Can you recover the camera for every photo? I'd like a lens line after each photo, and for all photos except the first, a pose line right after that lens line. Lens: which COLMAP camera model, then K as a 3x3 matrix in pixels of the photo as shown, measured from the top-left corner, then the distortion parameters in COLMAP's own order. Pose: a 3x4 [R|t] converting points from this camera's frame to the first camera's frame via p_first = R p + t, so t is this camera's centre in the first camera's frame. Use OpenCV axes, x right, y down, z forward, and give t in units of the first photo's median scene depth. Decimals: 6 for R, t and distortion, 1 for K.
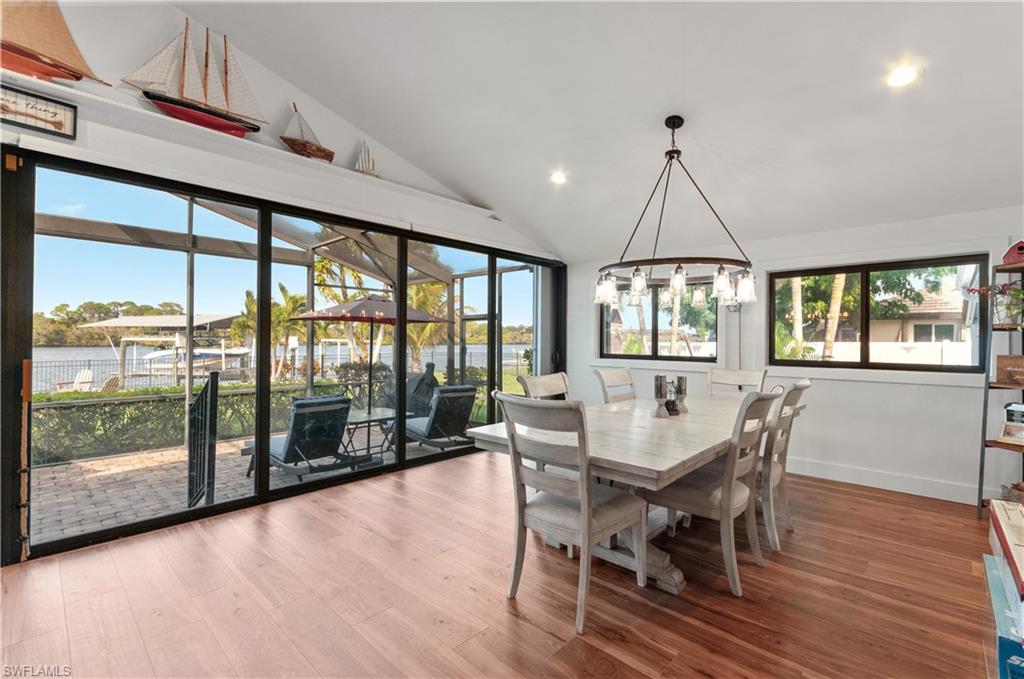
lens RADIAL K [[457.4, 0, 522.0], [0, 457.4, 334.1], [0, 0, 1]] dist [-0.006821, -0.001507]
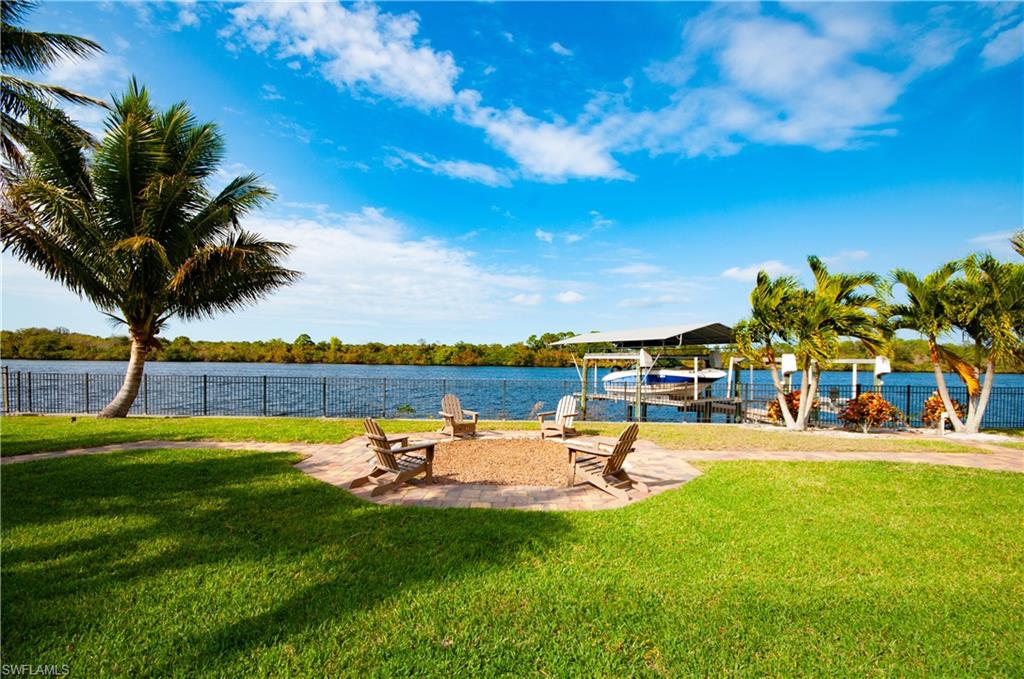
lens RADIAL K [[457.4, 0, 495.3], [0, 457.4, 360.8], [0, 0, 1]] dist [-0.006821, -0.001507]
pose [[0.642252, 0.006639, -0.766465, -0.282896], [-0.001343, 0.999971, 0.007536, 0.010955], [0.766492, -0.003810, 0.642242, 0.265599]]
